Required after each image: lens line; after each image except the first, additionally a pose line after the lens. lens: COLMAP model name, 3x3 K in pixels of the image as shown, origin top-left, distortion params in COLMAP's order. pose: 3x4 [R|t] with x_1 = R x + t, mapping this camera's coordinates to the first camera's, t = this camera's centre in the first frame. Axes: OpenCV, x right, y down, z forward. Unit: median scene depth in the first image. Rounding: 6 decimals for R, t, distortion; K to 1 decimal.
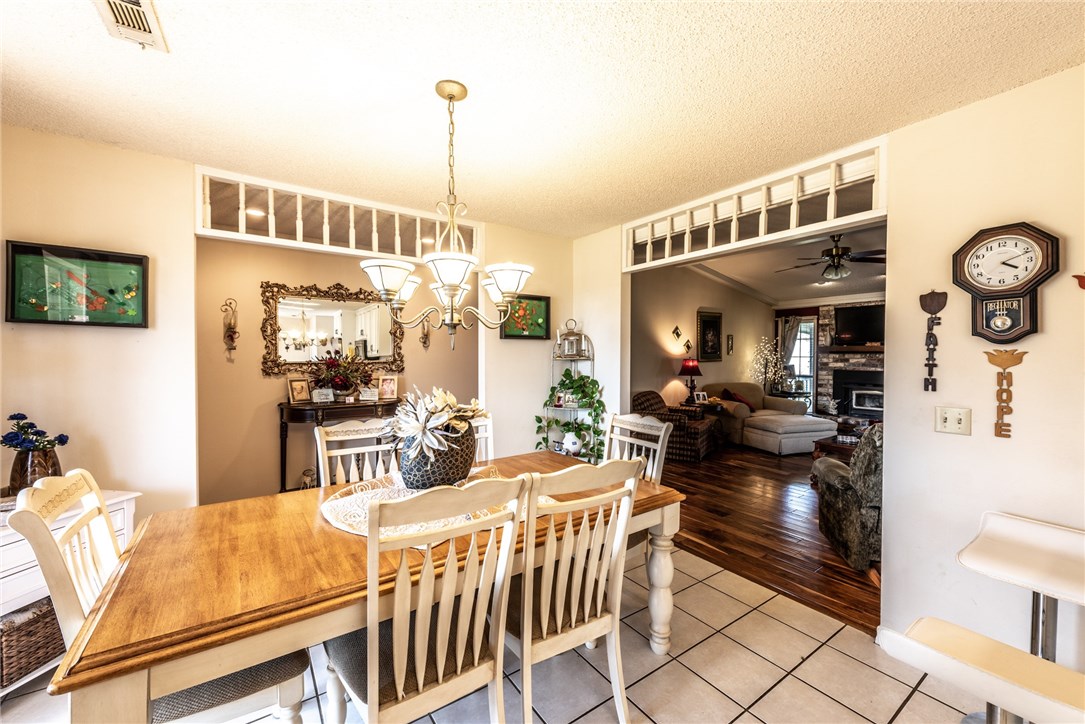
lens RADIAL K [[426.1, 0, 548.2], [0, 426.1, 361.9], [0, 0, 1]] dist [-0.001429, -0.000116]
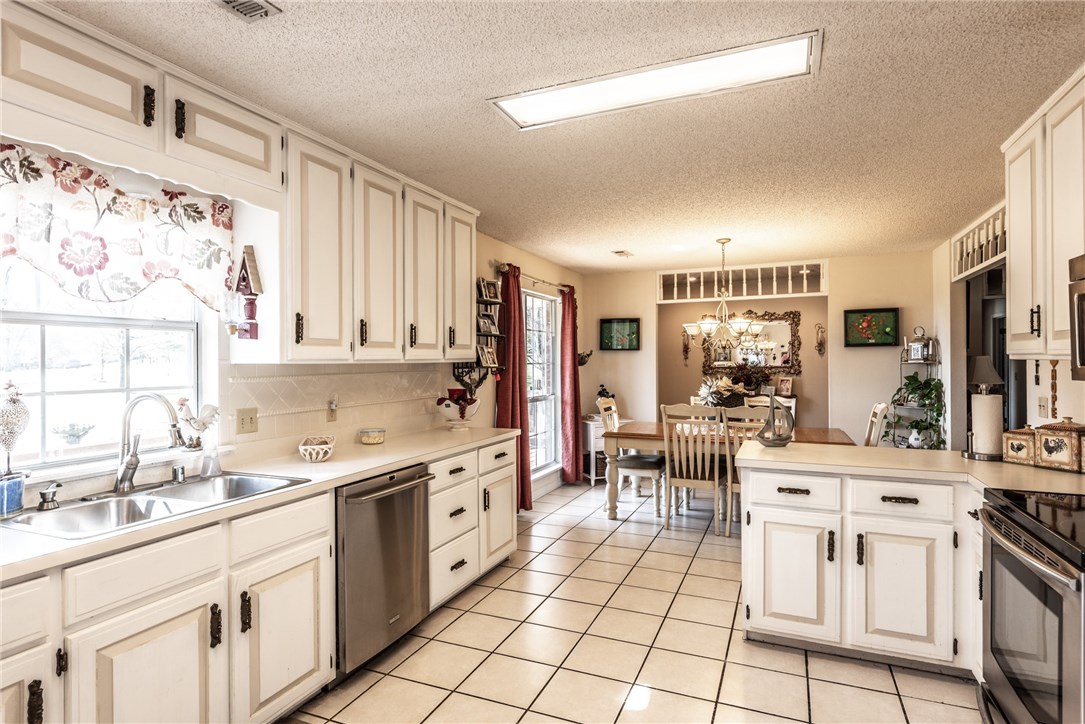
lens RADIAL K [[580.1, 0, 536.1], [0, 580.1, 362.6], [0, 0, 1]] dist [0.001149, 0.000158]
pose [[0.510710, -0.008787, -0.859708, 0.431159], [-0.003394, 0.999919, -0.012237, 0.007220], [0.859746, 0.009167, 0.510639, -0.313735]]
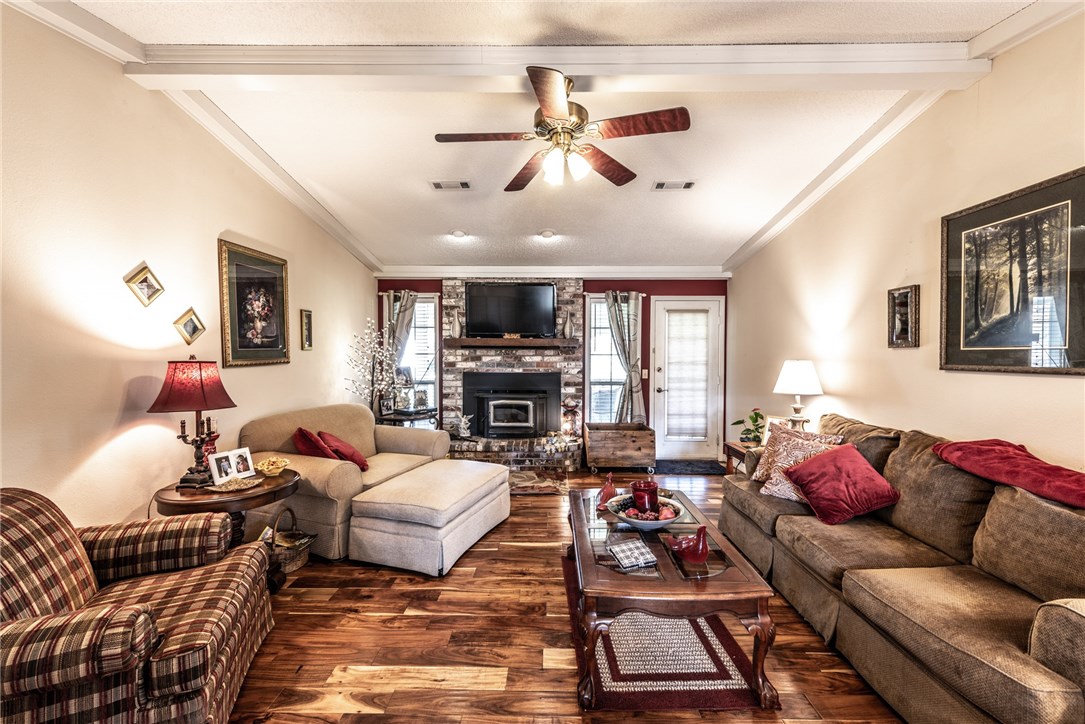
lens RADIAL K [[426.1, 0, 549.6], [0, 426.1, 362.7], [0, 0, 1]] dist [-0.001429, -0.000116]
pose [[0.583122, -0.020389, 0.812129, 0.208103], [0.014570, 0.999787, 0.014638, -0.005765], [-0.812254, 0.003297, 0.583294, 0.528620]]
